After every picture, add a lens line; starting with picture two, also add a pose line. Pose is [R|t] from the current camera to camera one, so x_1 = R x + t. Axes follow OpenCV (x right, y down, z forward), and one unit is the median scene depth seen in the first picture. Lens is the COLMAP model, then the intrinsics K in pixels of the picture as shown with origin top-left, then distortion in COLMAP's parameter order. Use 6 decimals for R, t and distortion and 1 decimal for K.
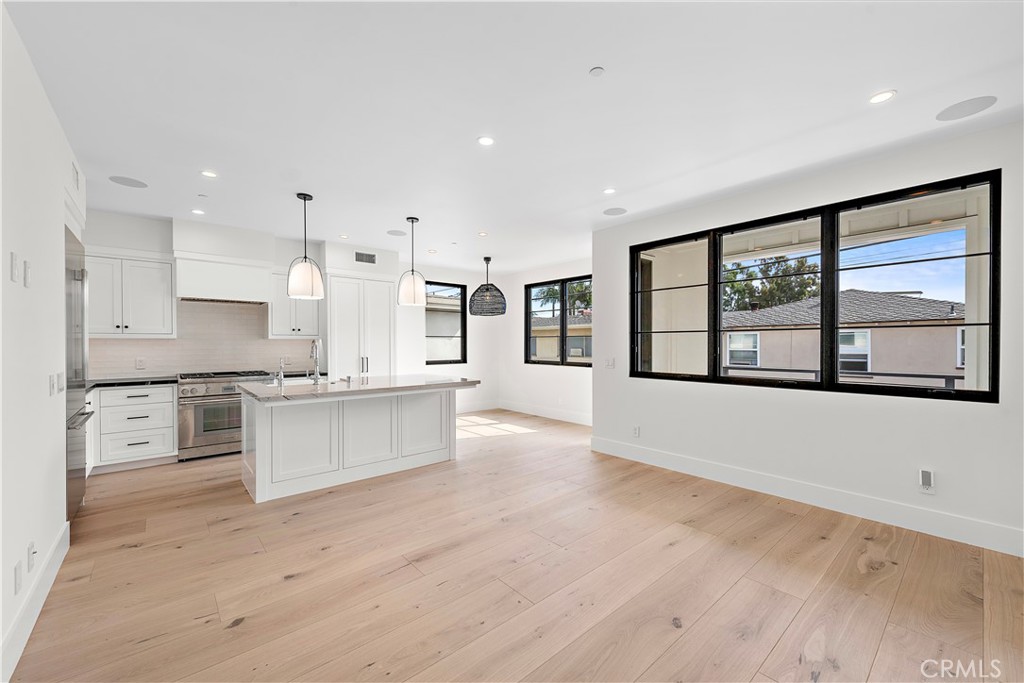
lens RADIAL K [[405.7, 0, 518.3], [0, 405.7, 346.5], [0, 0, 1]] dist [0.013481, -0.000082]
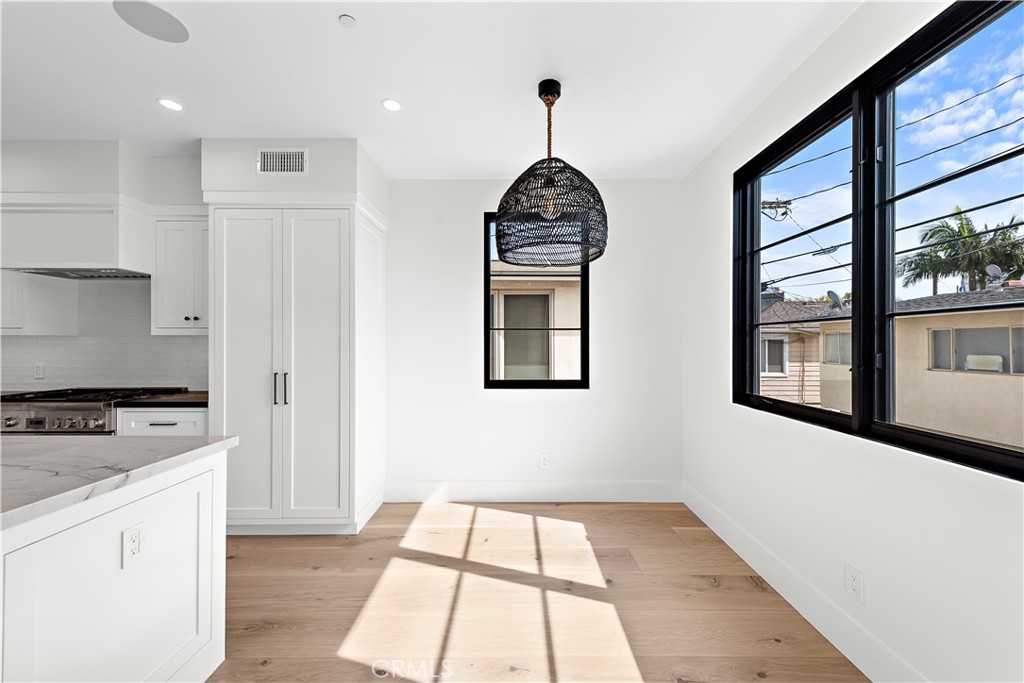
lens RADIAL K [[401.1, 0, 513.8], [0, 401.1, 343.9], [0, 0, 1]] dist [0.010844, -0.000004]
pose [[0.749994, 0.002076, -0.661441, 0.119303], [-0.006960, 0.999964, -0.004753, -0.005821], [0.661408, 0.008169, 0.749982, 0.733310]]
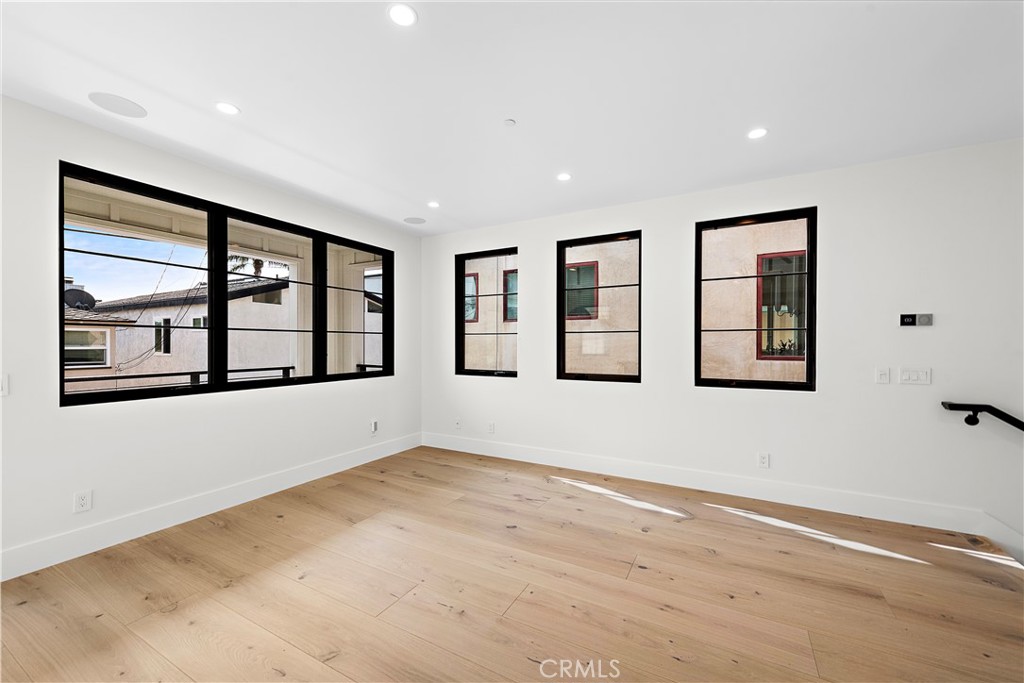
lens RADIAL K [[401.1, 0, 513.8], [0, 401.1, 343.9], [0, 0, 1]] dist [0.010844, -0.000004]
pose [[-0.341000, 0.003867, 0.940055, -0.763854], [0.008616, 0.999962, -0.000989, 0.000256], [-0.940024, 0.007762, -0.341020, 1.125433]]
